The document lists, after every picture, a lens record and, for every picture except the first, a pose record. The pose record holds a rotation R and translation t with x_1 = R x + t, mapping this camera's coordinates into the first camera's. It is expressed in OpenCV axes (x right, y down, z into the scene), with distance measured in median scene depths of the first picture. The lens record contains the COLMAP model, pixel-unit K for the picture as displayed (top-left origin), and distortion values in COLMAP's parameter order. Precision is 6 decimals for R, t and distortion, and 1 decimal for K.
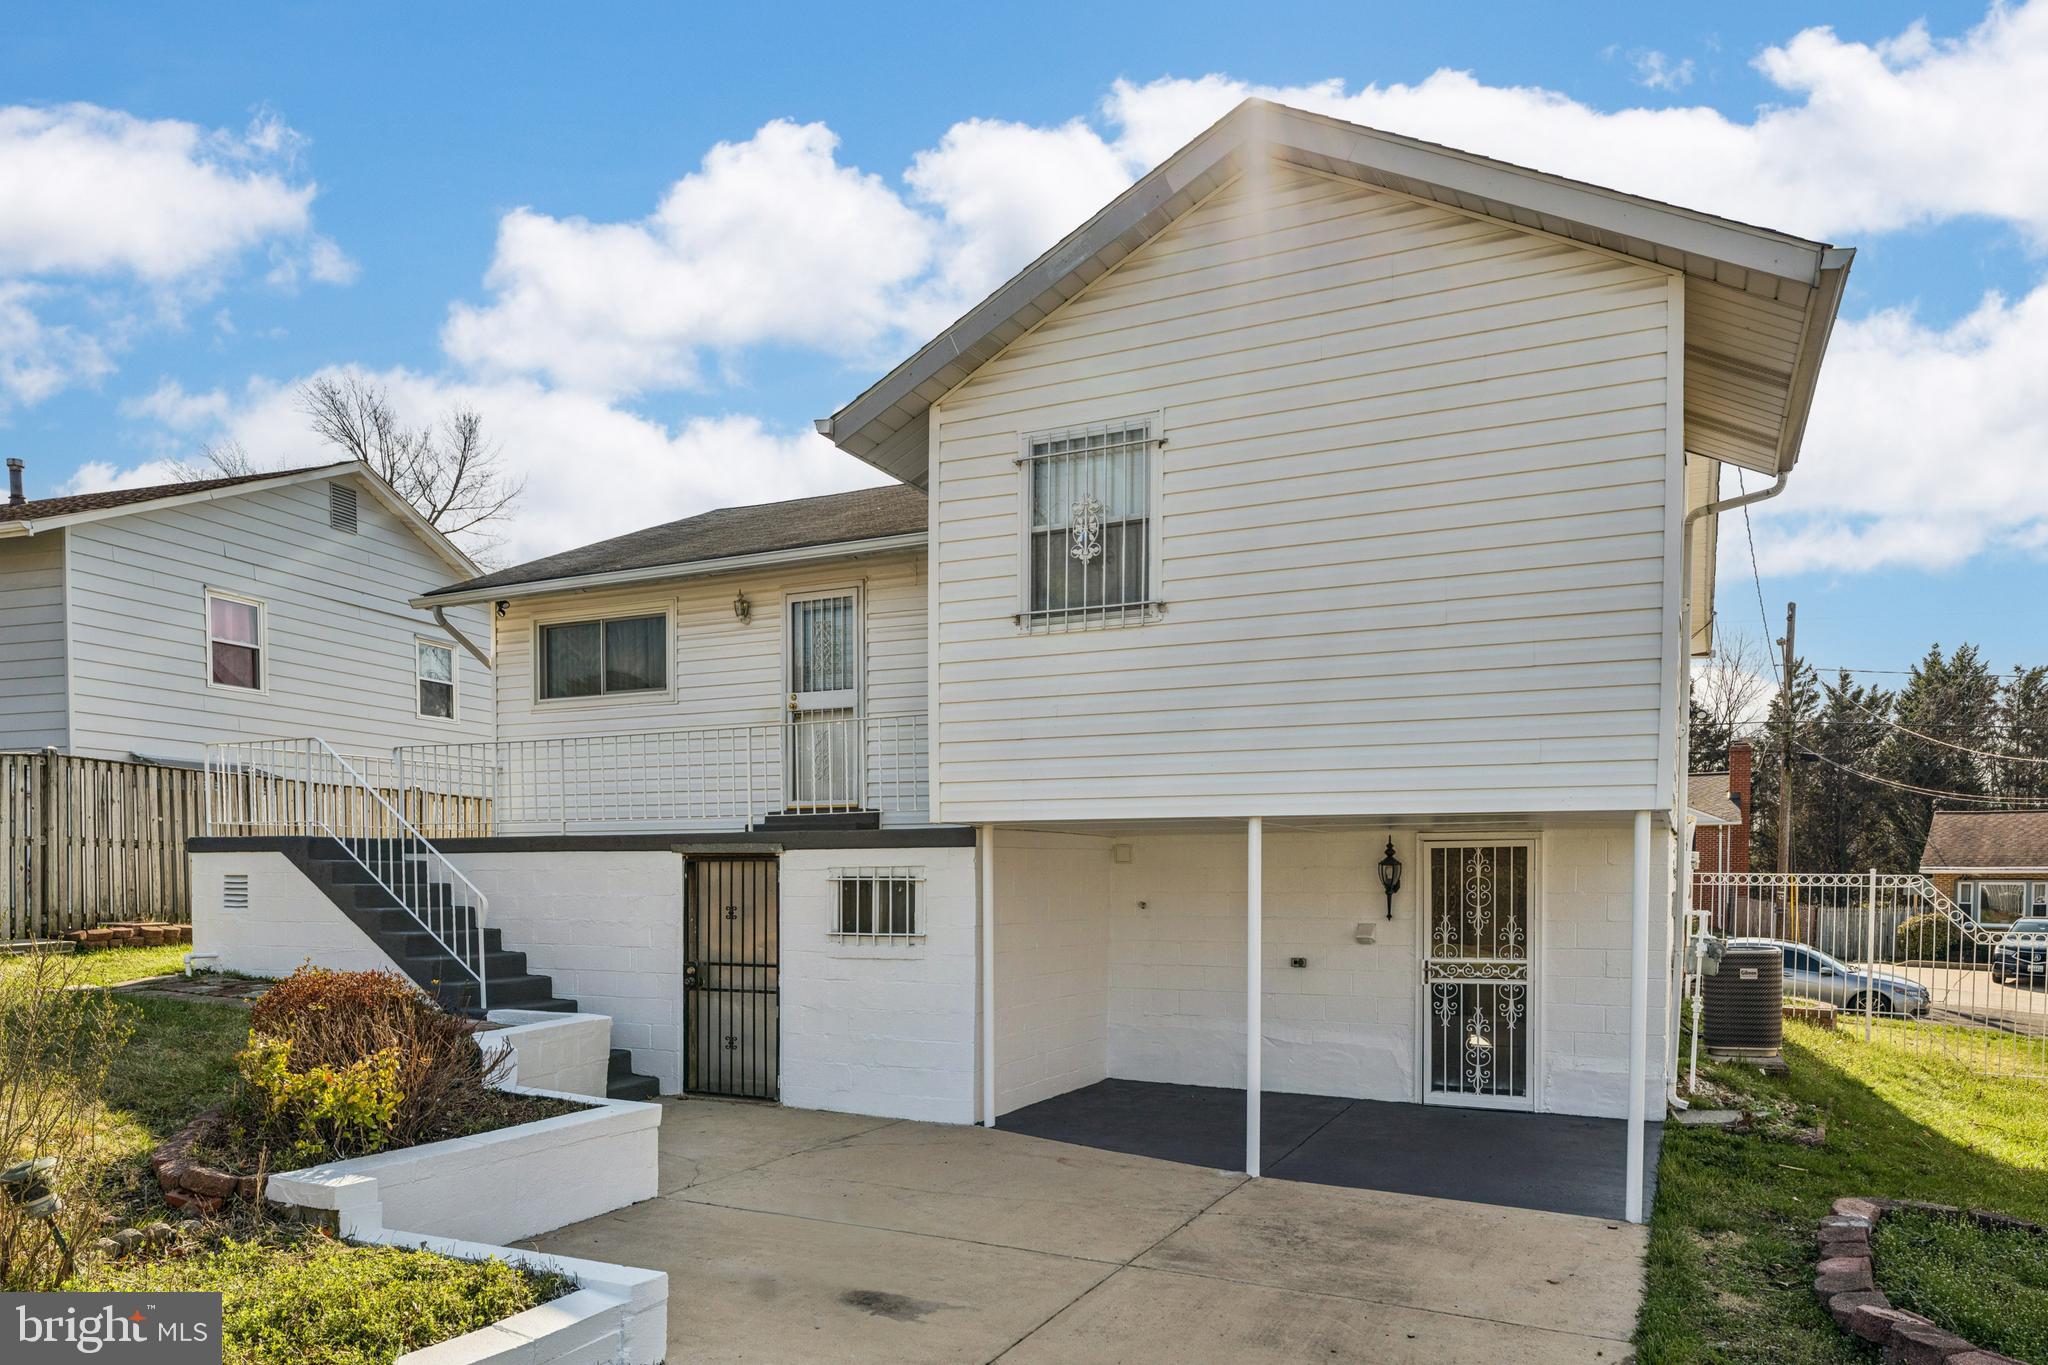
lens RADIAL K [[1299.4, 0, 980.2], [0, 1299.4, 898.0], [0, 0, 1]] dist [-0.005101, 0.000354]
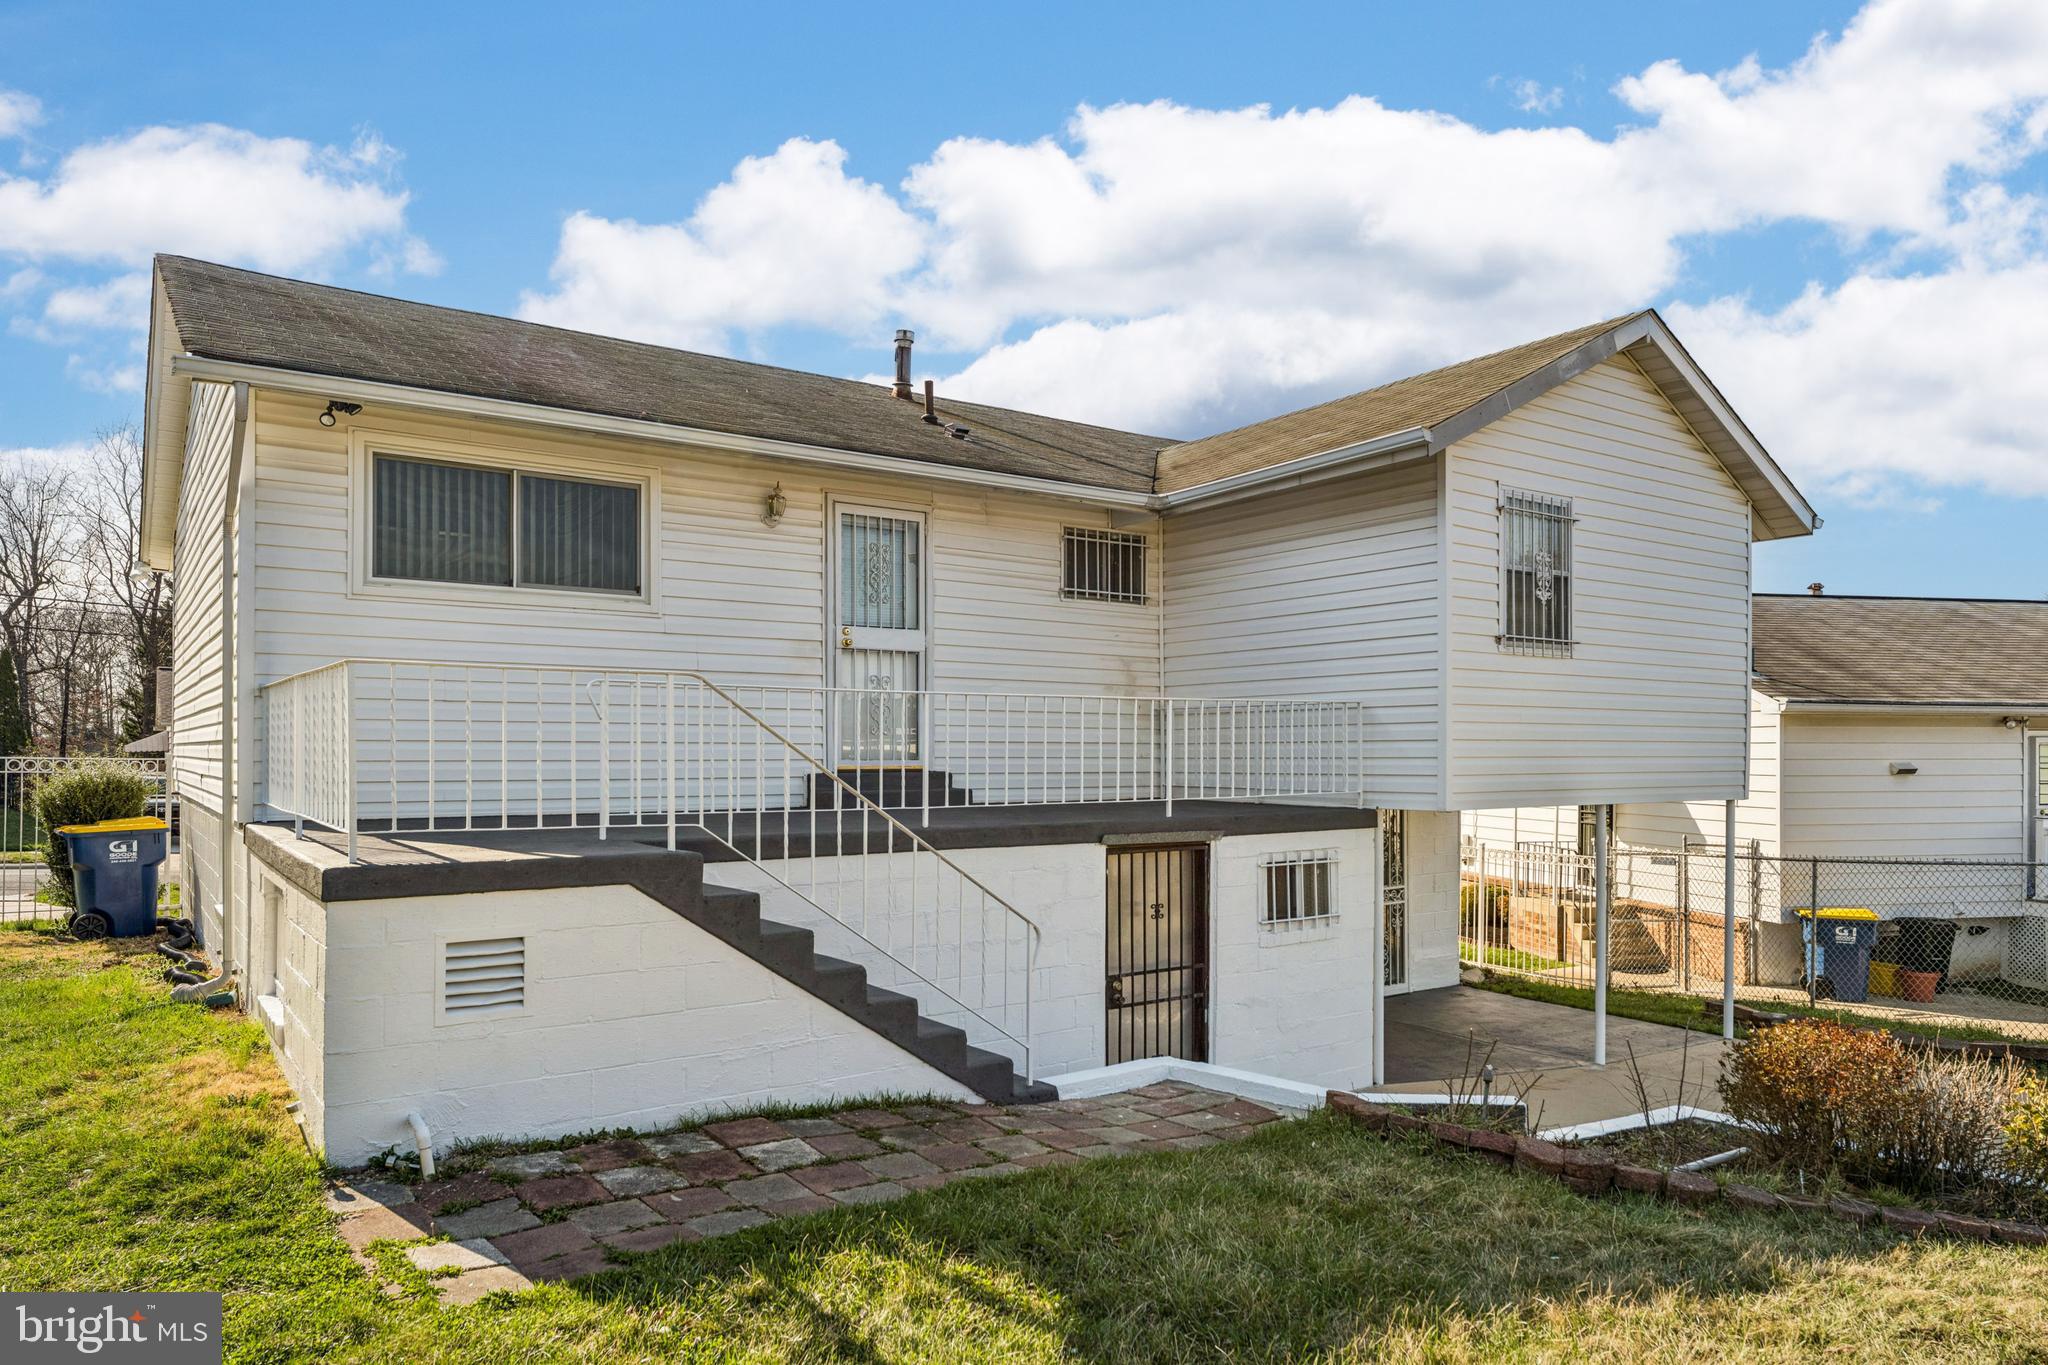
lens RADIAL K [[1299.4, 0, 990.1], [0, 1299.4, 742.5], [0, 0, 1]] dist [-0.005101, 0.000354]
pose [[0.502184, 0.005950, 0.864740, -0.998834], [0.019313, 0.999650, -0.018094, -0.087965], [-0.864545, 0.025788, 0.501893, 0.659011]]
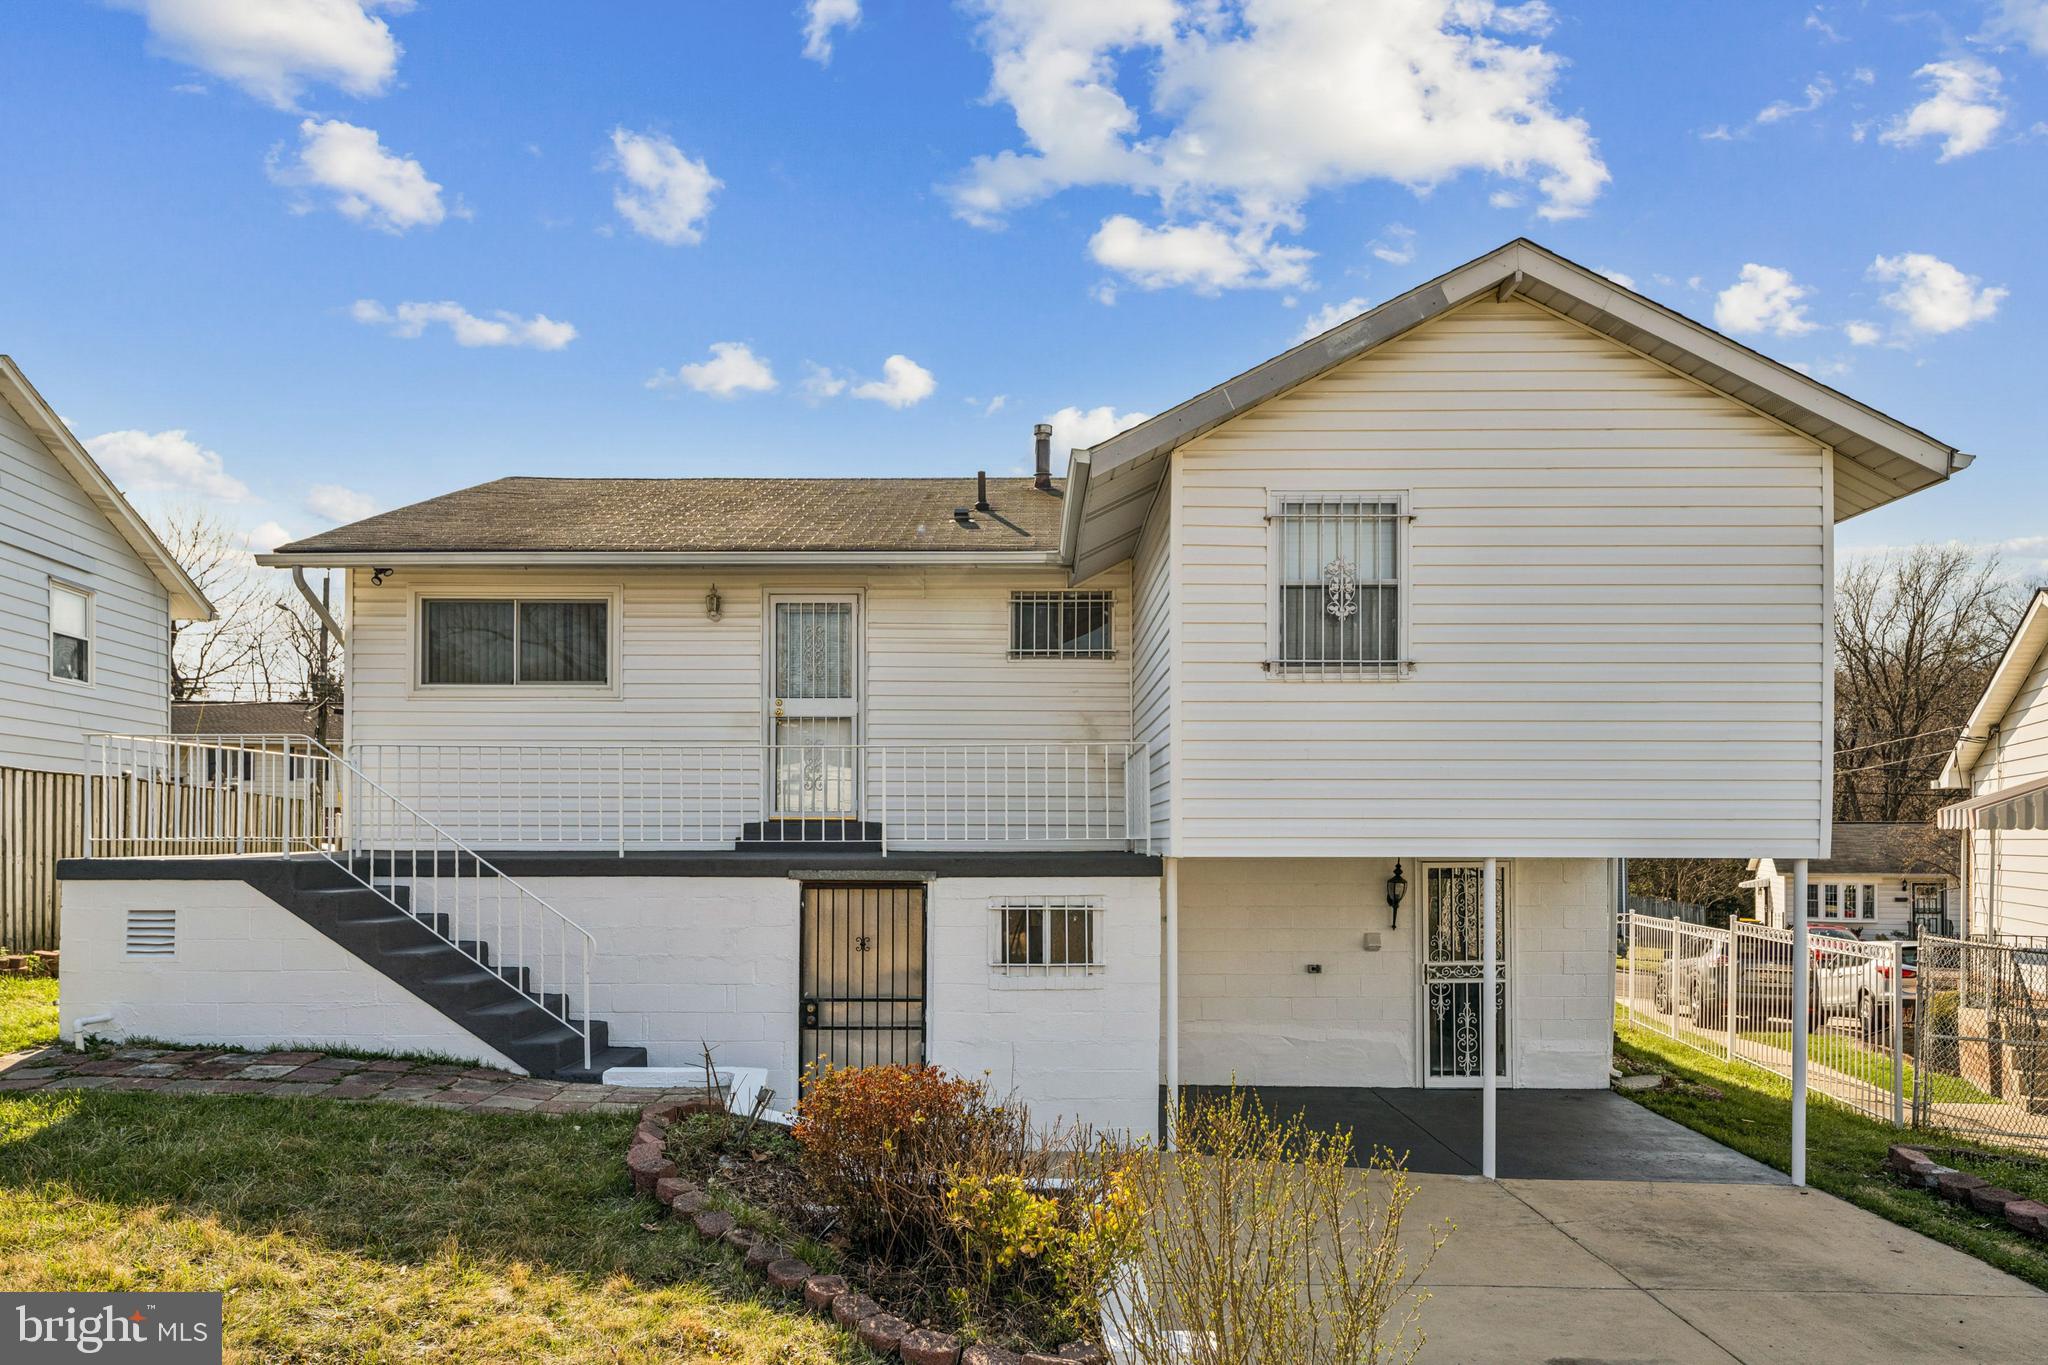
lens RADIAL K [[1216.1, 0, 980.0], [0, 1216.1, 818.1], [0, 0, 1]] dist [-0.002277, -0.003138]
pose [[0.907009, 0.008464, 0.421027, -0.483052], [0.007621, 0.999304, -0.036507, -0.046590], [-0.421043, 0.036320, 0.906313, 0.173050]]
